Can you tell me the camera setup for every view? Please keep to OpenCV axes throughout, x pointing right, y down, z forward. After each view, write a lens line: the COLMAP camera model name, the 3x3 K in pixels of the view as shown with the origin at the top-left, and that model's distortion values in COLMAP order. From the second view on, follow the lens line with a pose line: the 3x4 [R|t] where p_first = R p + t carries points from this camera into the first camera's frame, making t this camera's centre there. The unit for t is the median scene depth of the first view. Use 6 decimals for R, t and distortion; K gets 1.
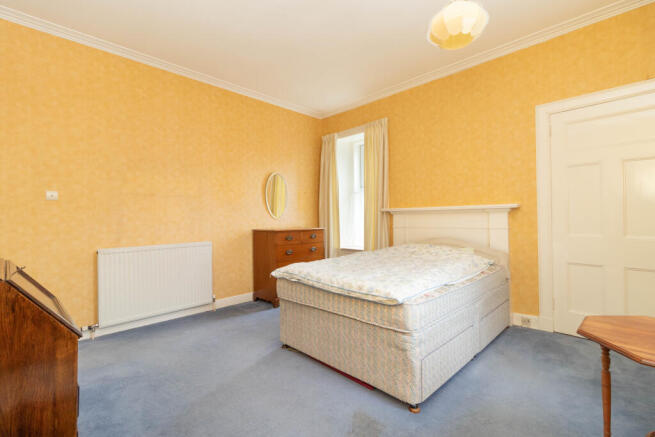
lens RADIAL K [[300.7, 0, 329.6], [0, 300.7, 217.6], [0, 0, 1]] dist [0.004379, 0.001020]
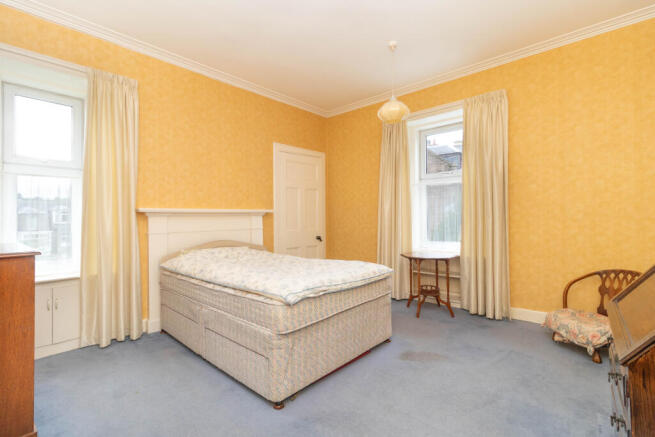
lens RADIAL K [[300.7, 0, 329.6], [0, 300.7, 218.8], [0, 0, 1]] dist [0.004379, 0.001020]
pose [[-0.059162, 0.013404, 0.998158, -0.775834], [0.011649, 0.999851, -0.012737, 0.014146], [-0.998180, 0.010874, -0.059309, 0.852911]]
